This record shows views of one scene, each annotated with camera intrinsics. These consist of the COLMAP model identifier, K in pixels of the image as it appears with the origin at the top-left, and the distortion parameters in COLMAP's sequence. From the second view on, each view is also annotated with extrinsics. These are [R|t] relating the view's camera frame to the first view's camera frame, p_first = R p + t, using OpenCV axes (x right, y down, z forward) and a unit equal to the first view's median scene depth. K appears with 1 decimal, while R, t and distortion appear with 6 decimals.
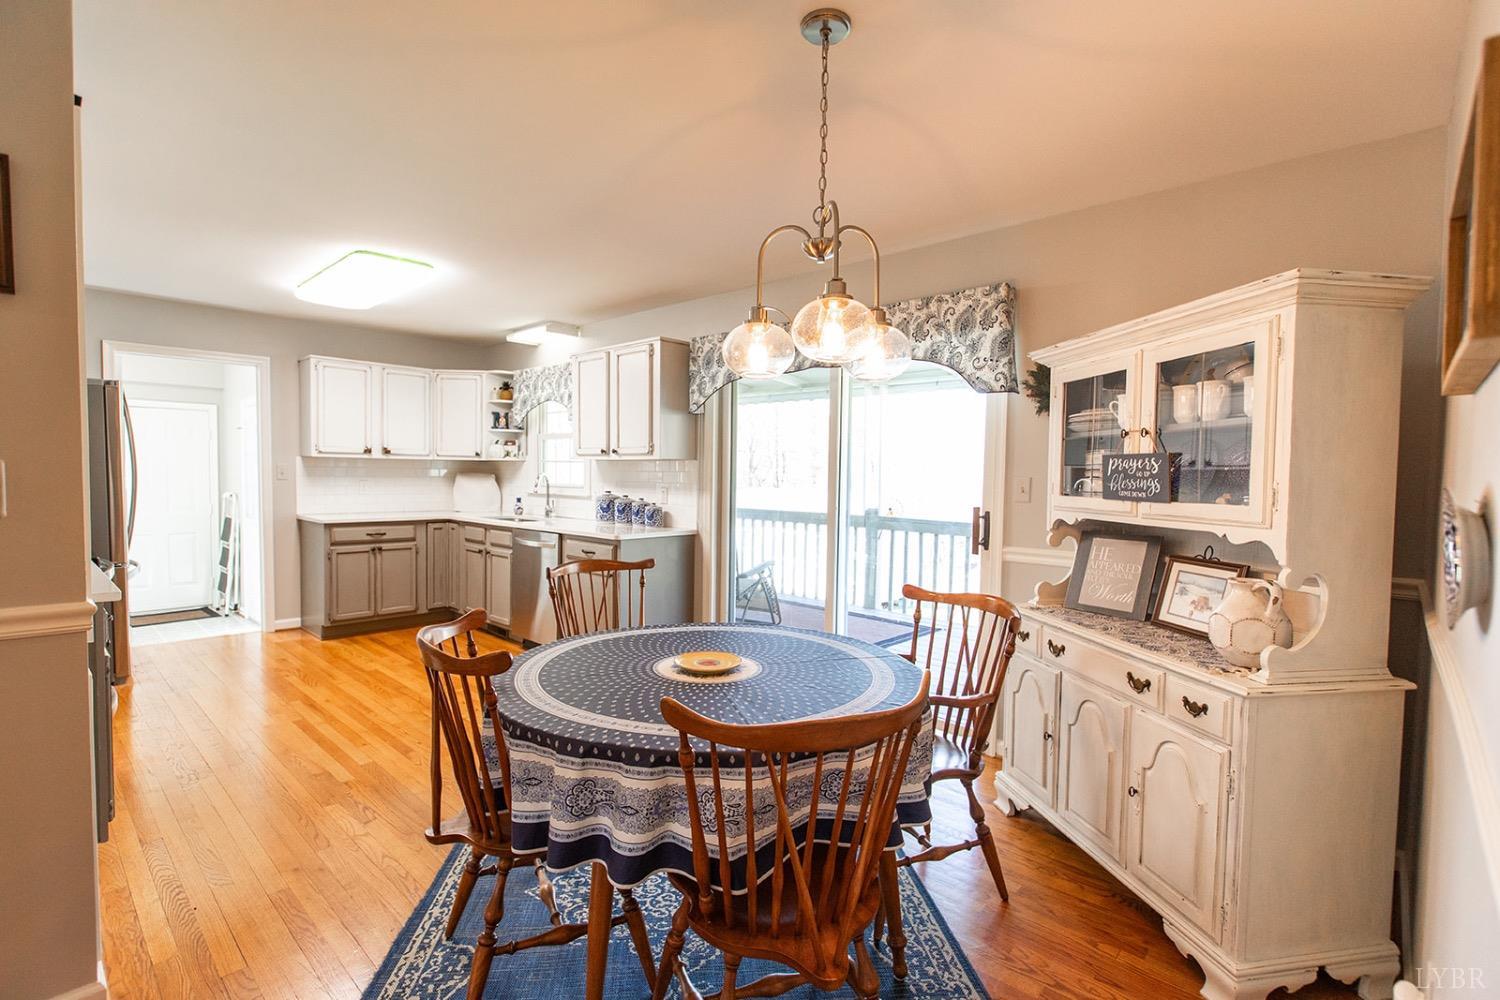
lens RADIAL K [[692.7, 0, 752.7], [0, 692.7, 501.3], [0, 0, 1]] dist [-0.001464, -0.001221]
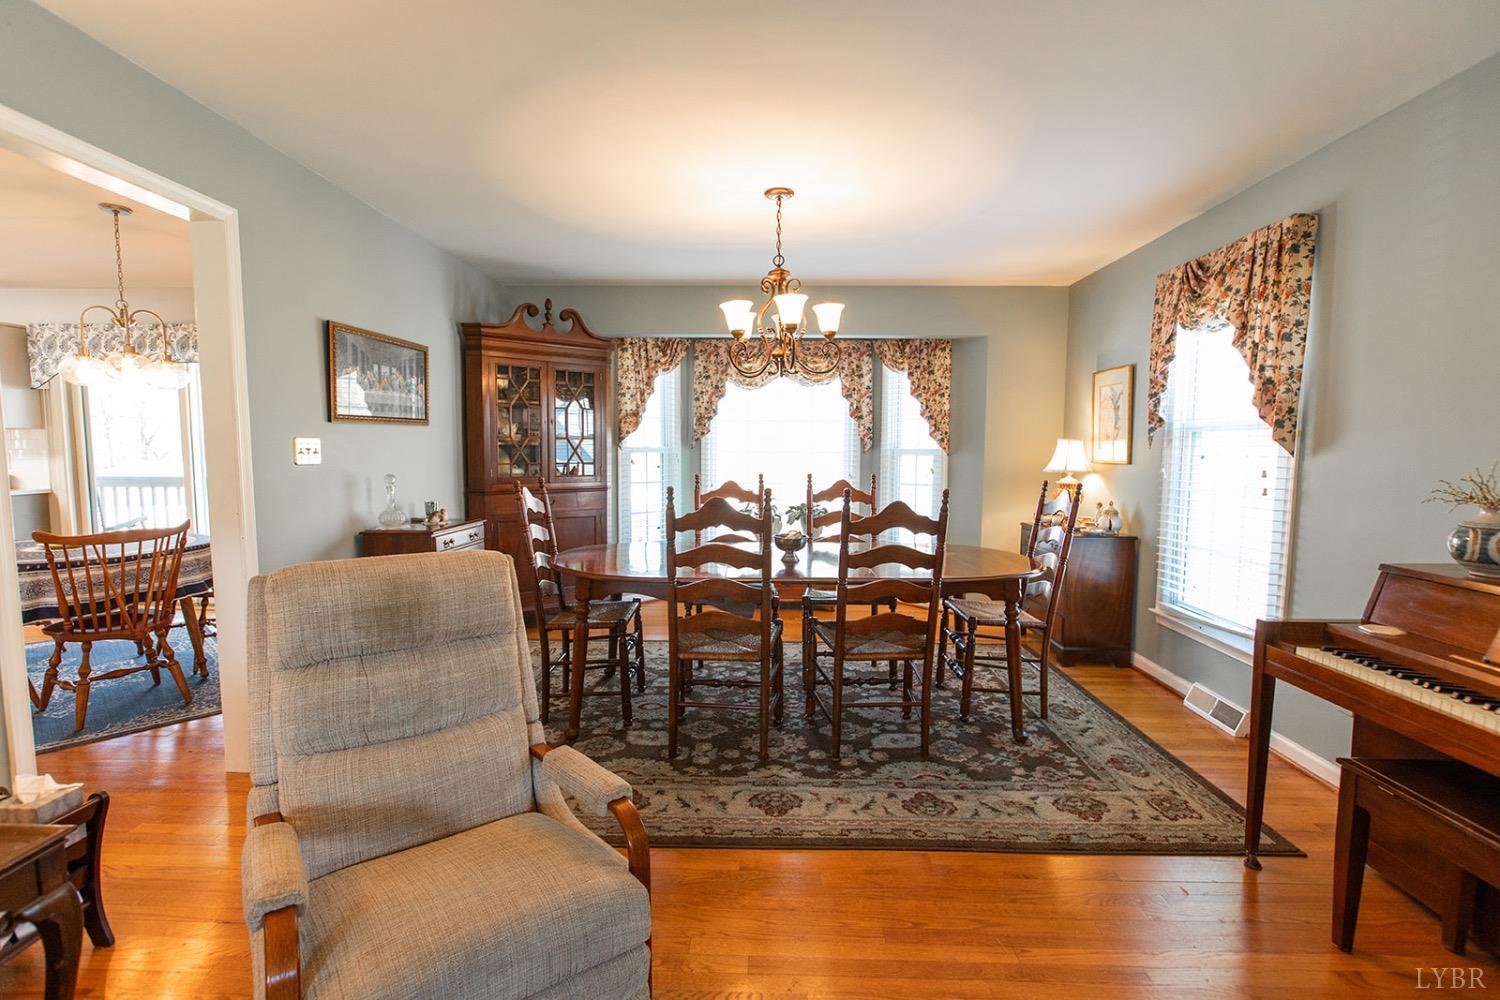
lens RADIAL K [[692.7, 0, 710.1], [0, 692.7, 482.3], [0, 0, 1]] dist [-0.001464, -0.001221]
pose [[0.773861, -0.066229, 0.629883, 0.040335], [0.045996, 0.997768, 0.048400, 0.021446], [-0.631683, -0.008482, 0.775180, -0.512008]]
